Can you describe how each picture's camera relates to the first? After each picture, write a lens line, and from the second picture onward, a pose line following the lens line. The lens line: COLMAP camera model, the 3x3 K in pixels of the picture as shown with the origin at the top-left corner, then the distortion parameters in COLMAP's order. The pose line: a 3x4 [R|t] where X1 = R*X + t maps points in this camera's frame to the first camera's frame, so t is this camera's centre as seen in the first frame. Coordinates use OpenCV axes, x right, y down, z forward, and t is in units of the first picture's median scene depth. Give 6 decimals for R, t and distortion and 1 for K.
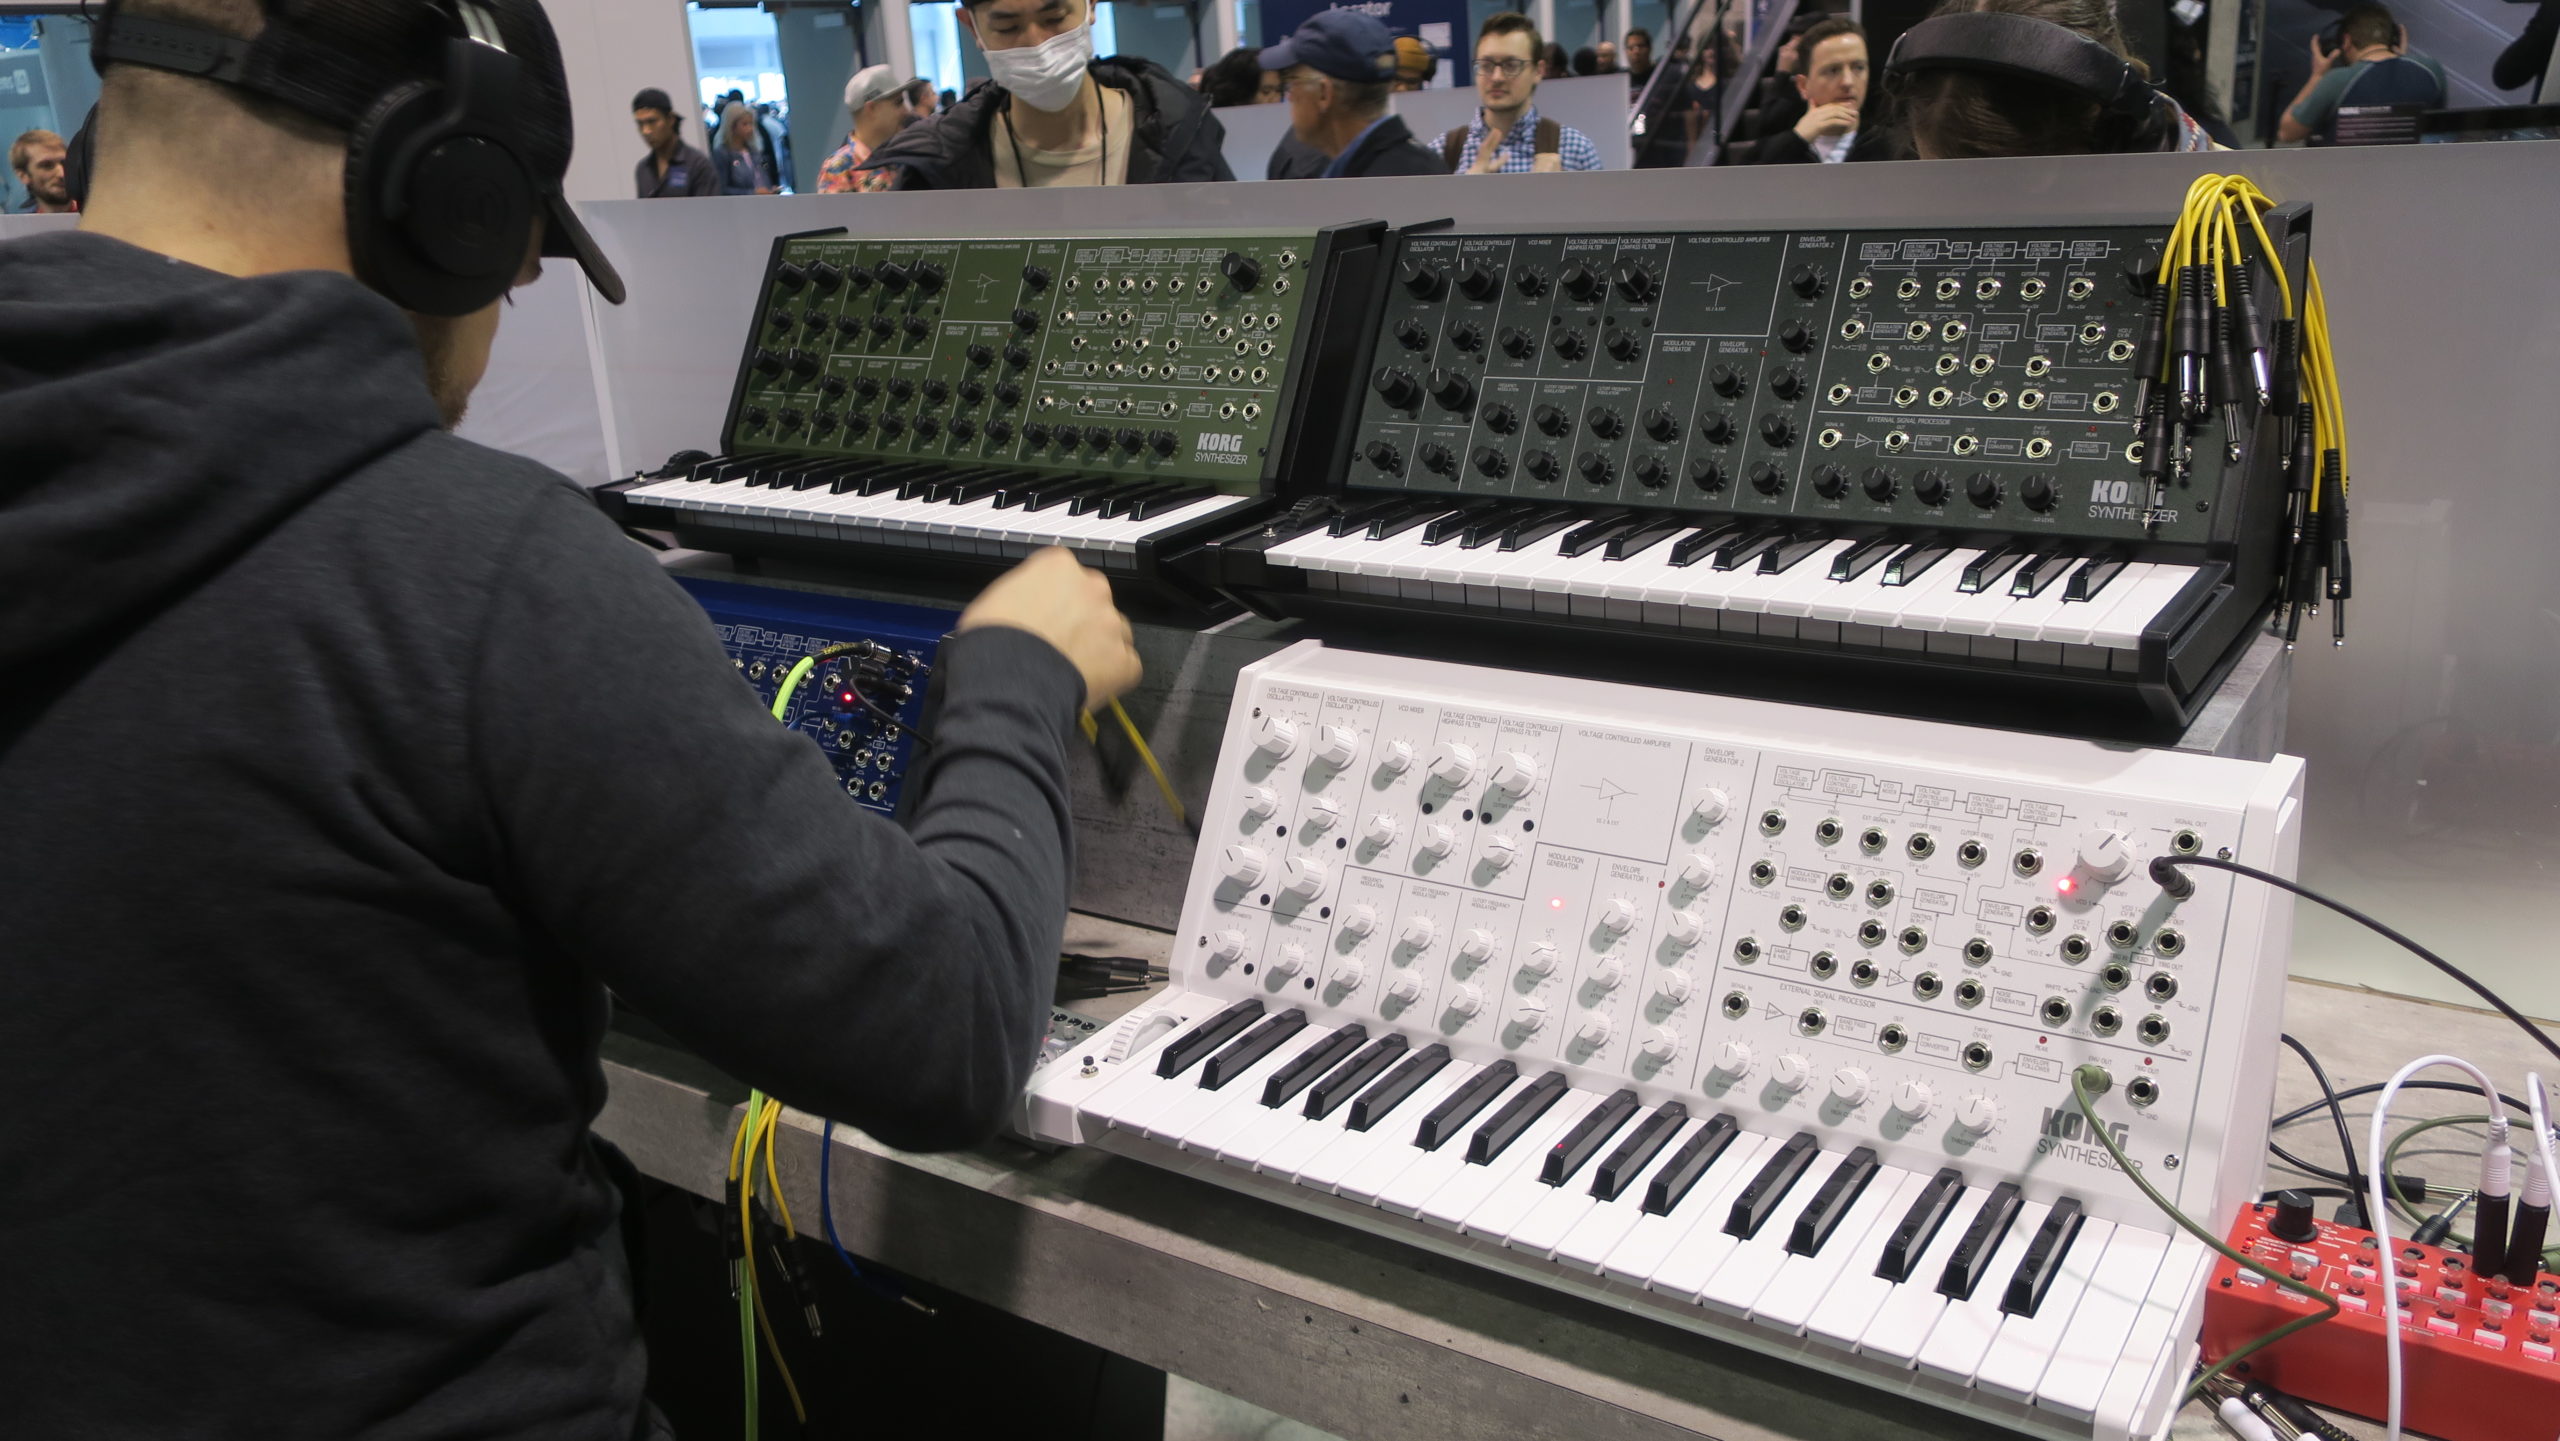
lens RADIAL K [[2054.2, 0, 1280.0], [0, 2054.2, 720.5], [0, 0, 1]] dist [0.042596, 0.004031]
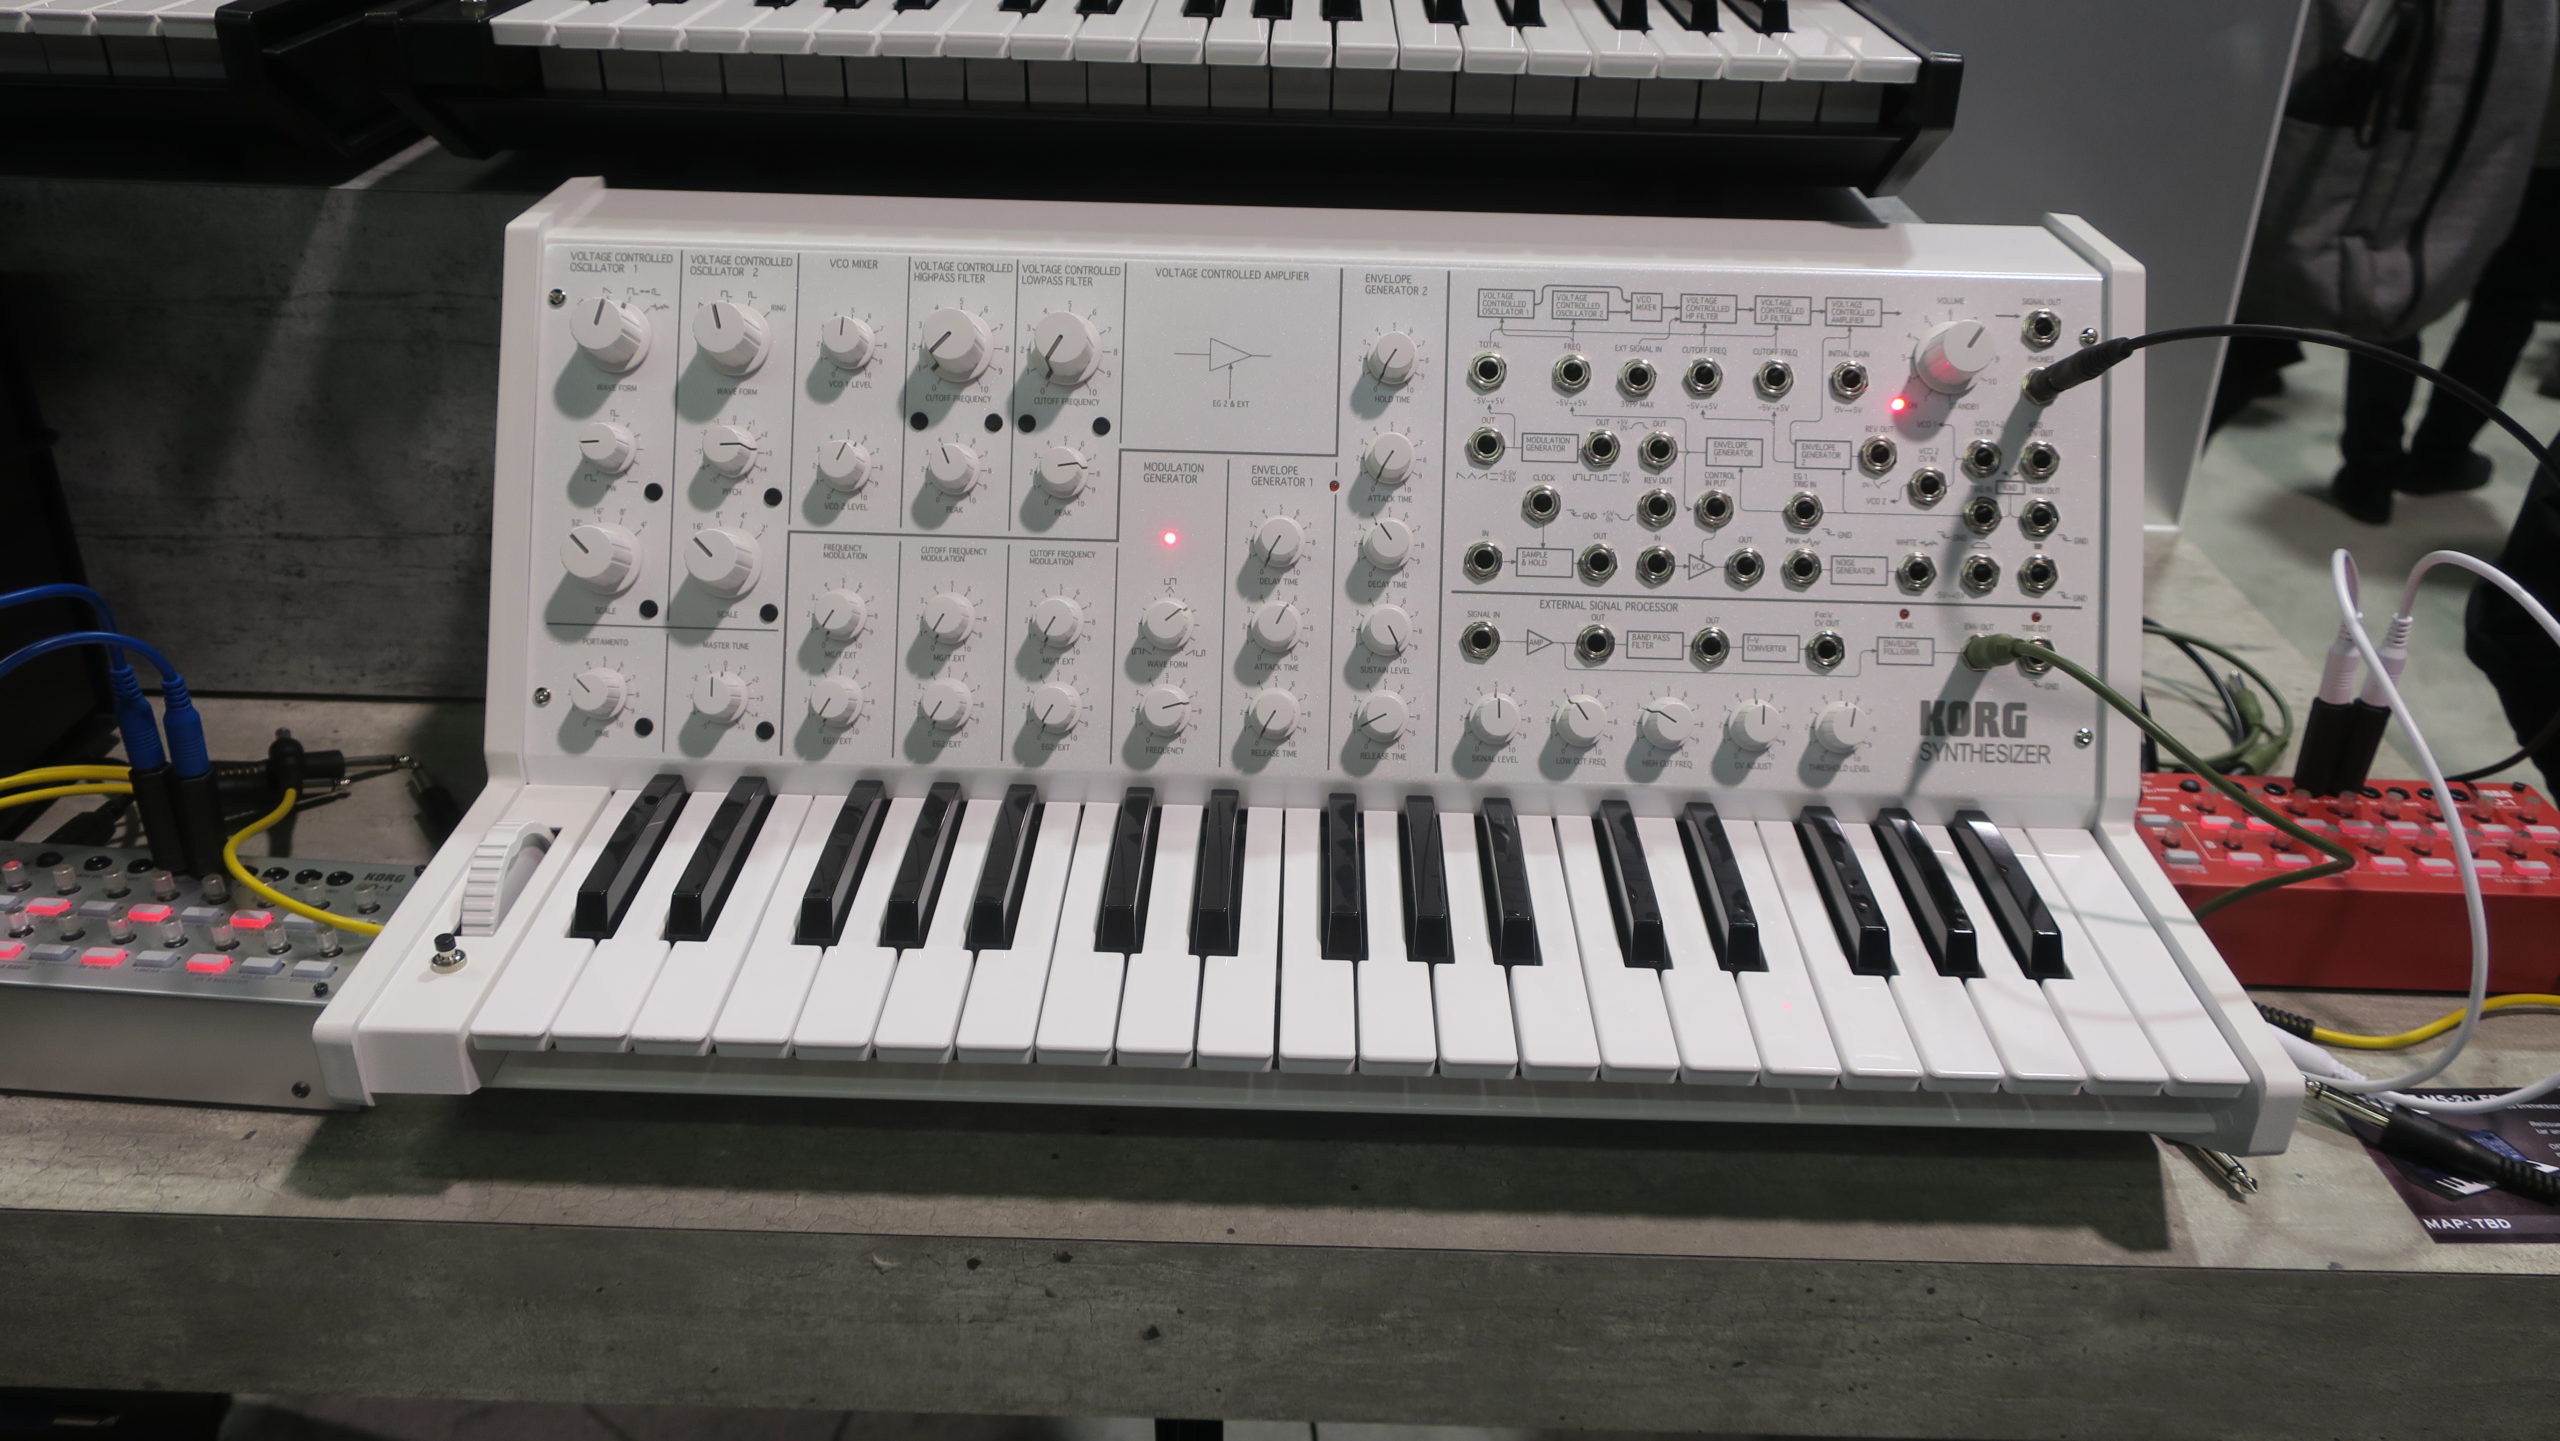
lens RADIAL K [[2012.5, 0, 1280.0], [0, 2012.5, 720.5], [0, 0, 1]] dist [0.013948, -0.000490]
pose [[0.831840, -0.185420, 0.523127, -0.195129], [0.095788, 0.976363, 0.193752, 0.026661], [-0.546688, -0.111061, 0.829938, 0.477140]]
